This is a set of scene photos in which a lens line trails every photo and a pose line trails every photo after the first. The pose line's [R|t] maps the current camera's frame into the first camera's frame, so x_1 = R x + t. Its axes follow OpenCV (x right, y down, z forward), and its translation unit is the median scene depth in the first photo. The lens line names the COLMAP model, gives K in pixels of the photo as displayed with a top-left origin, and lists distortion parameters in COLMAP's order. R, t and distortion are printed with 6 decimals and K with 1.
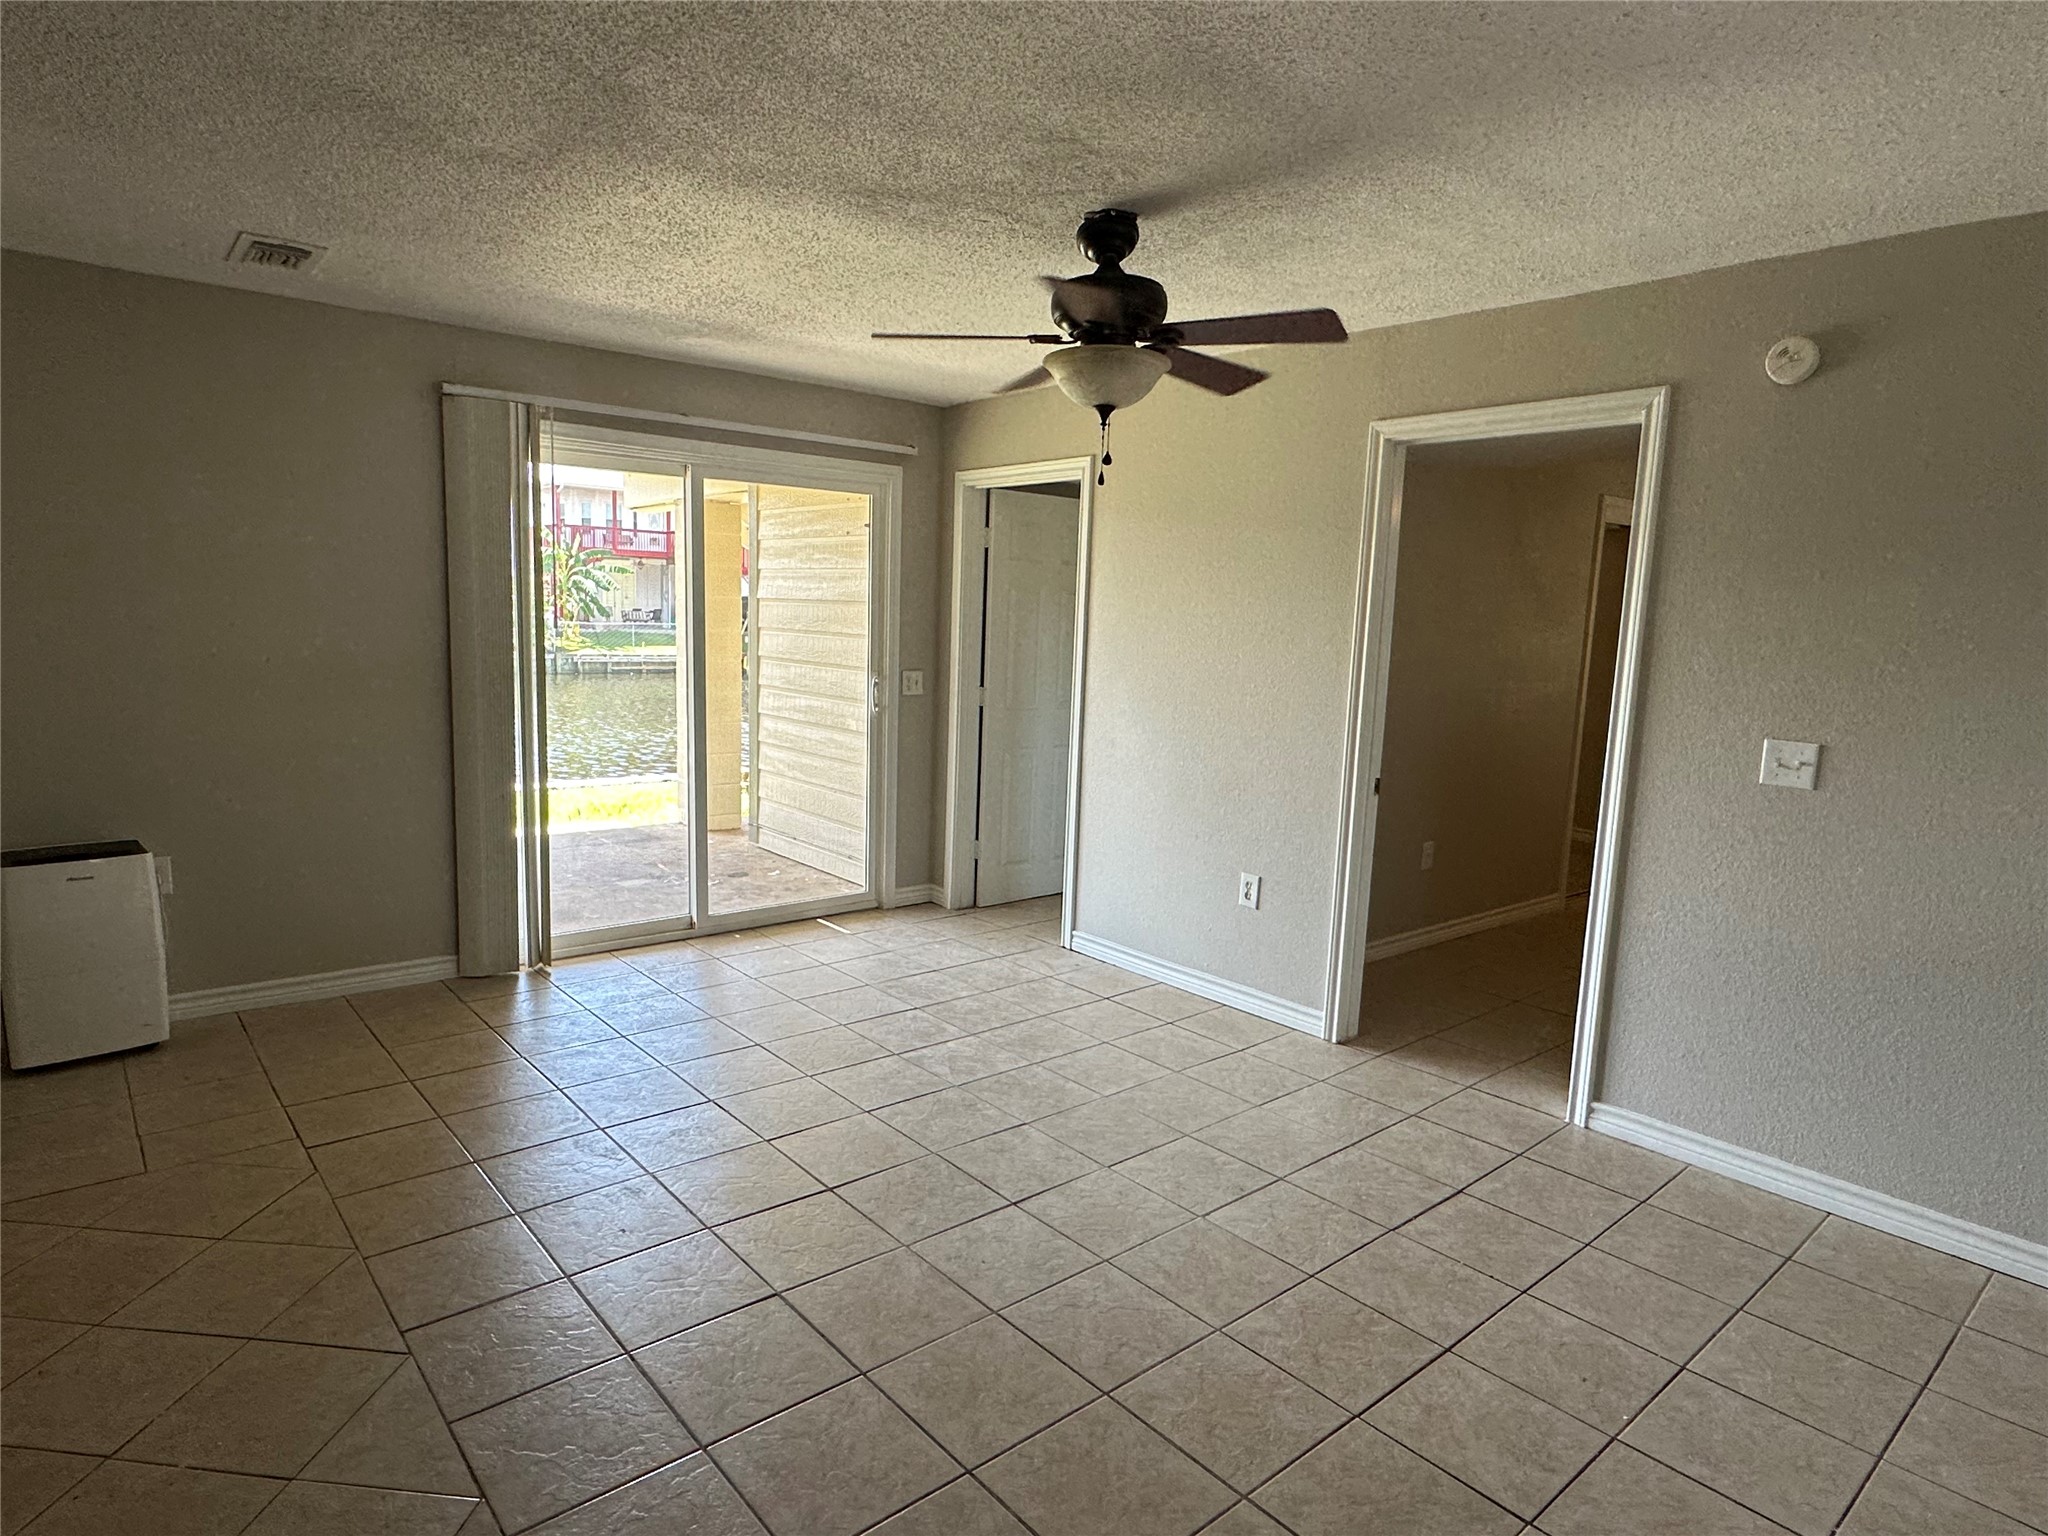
lens RADIAL K [[1158.1, 0, 1023.4], [0, 1158.1, 771.4], [0, 0, 1]] dist [-0.001592, -0.001828]
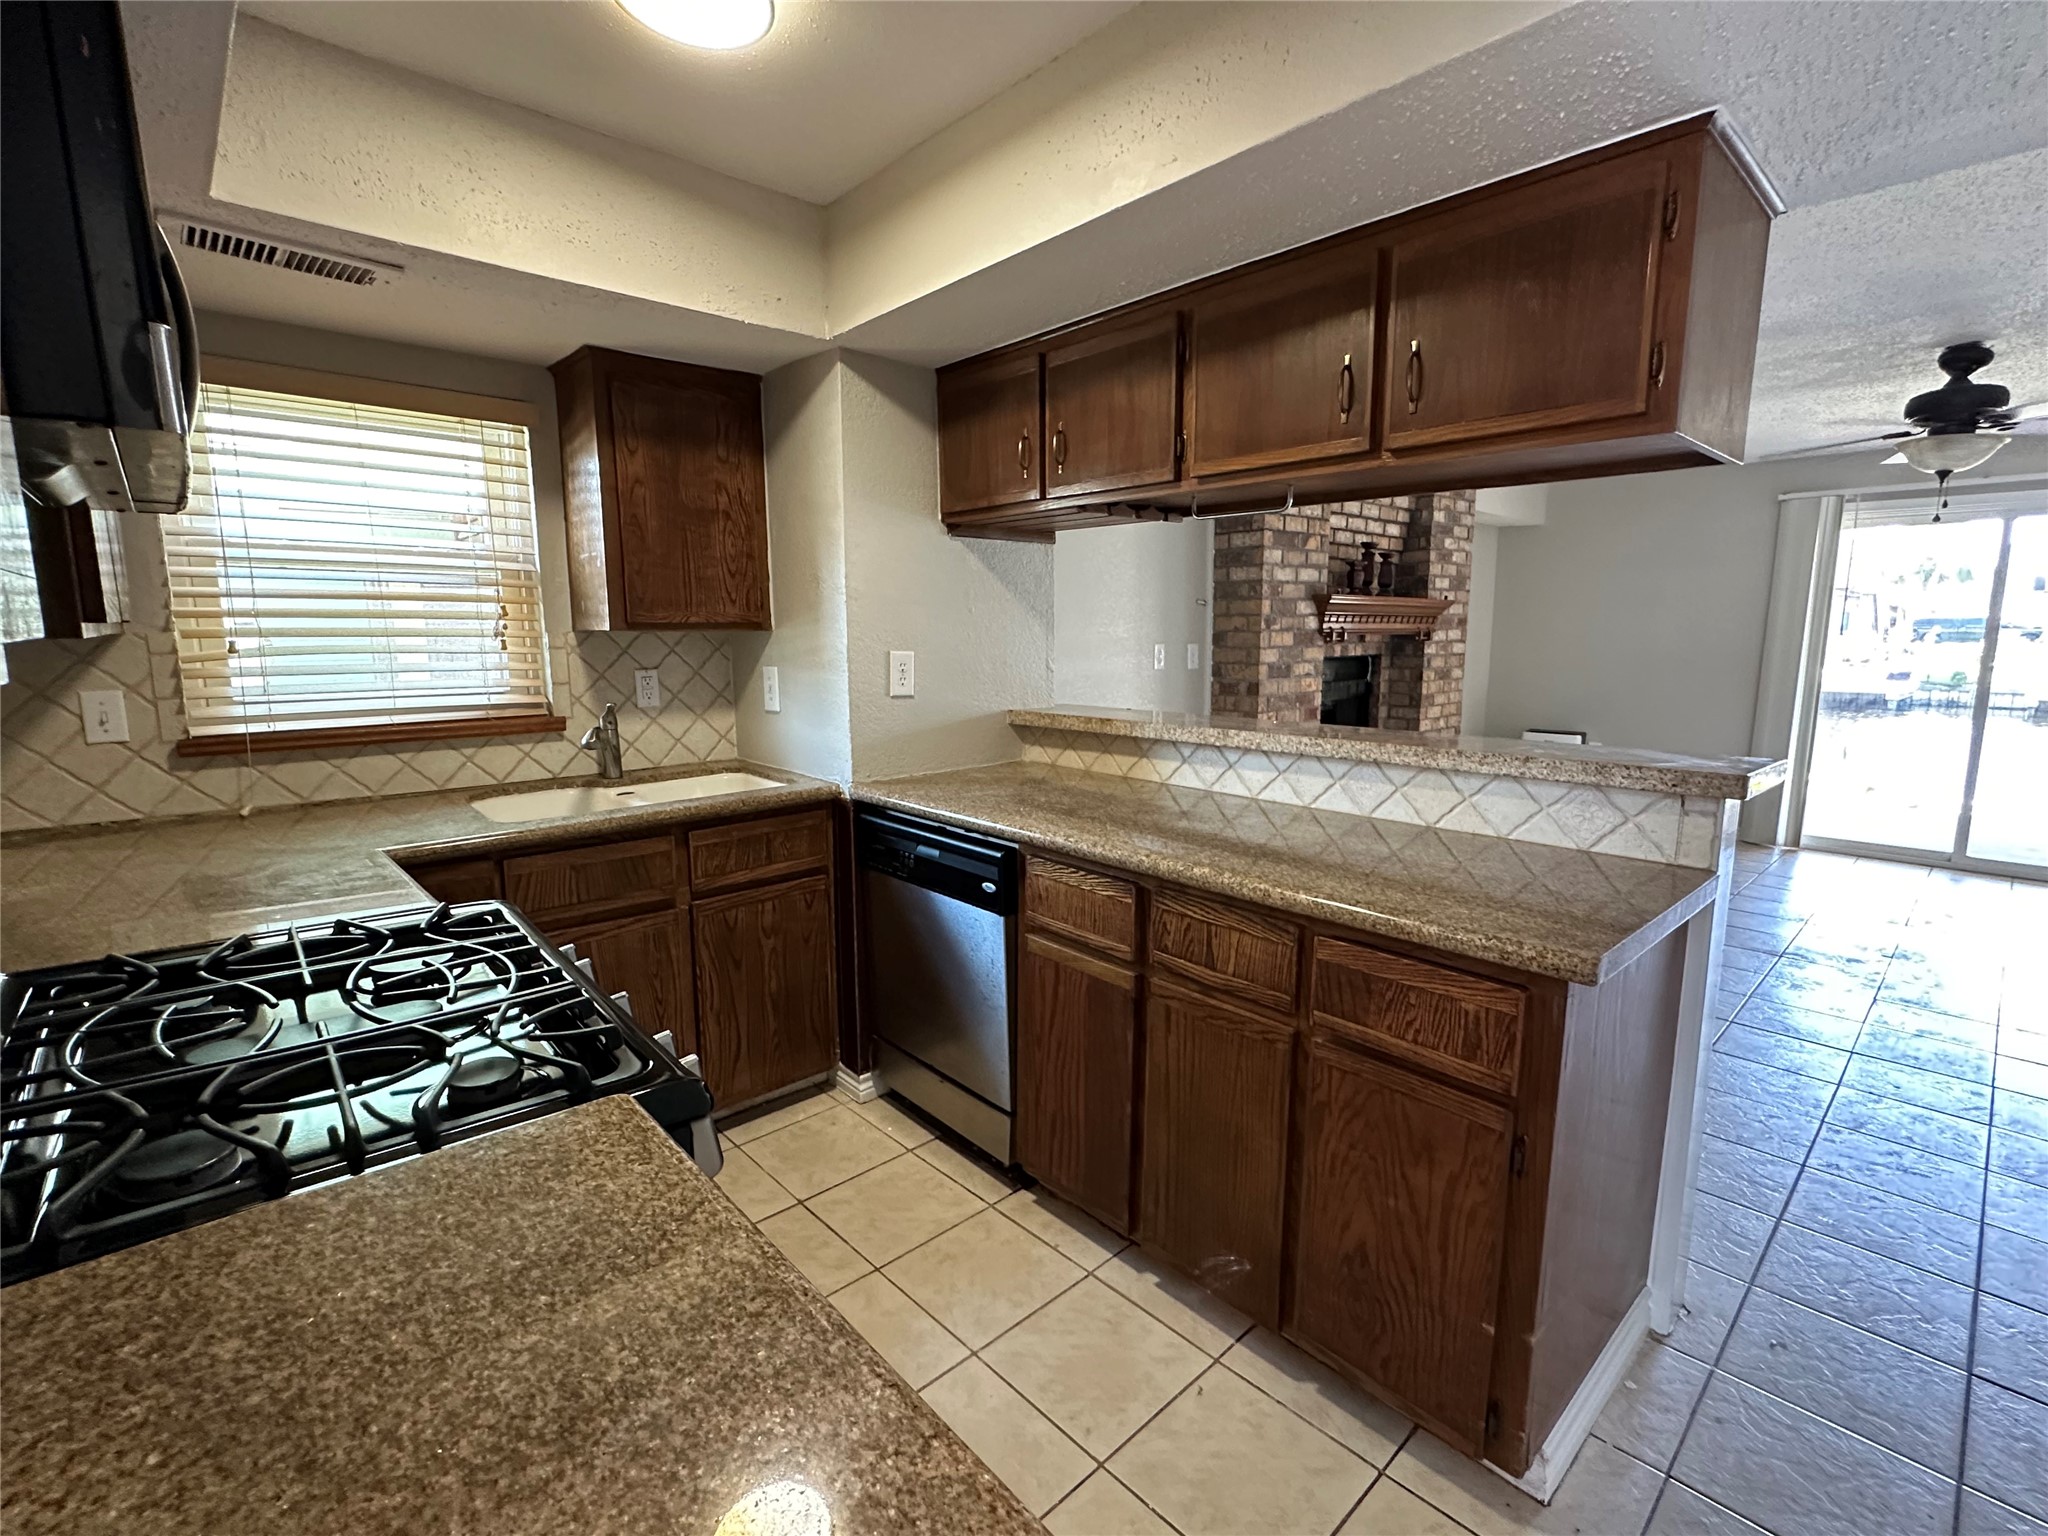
lens RADIAL K [[935.3, 0, 1020.8], [0, 935.3, 769.0], [0, 0, 1]] dist [-0.002495, -0.000925]
pose [[0.029692, 0.116495, -0.992747, 0.827224], [-0.133407, 0.984762, 0.111568, 0.061241], [0.990616, 0.129126, 0.044781, -0.129994]]
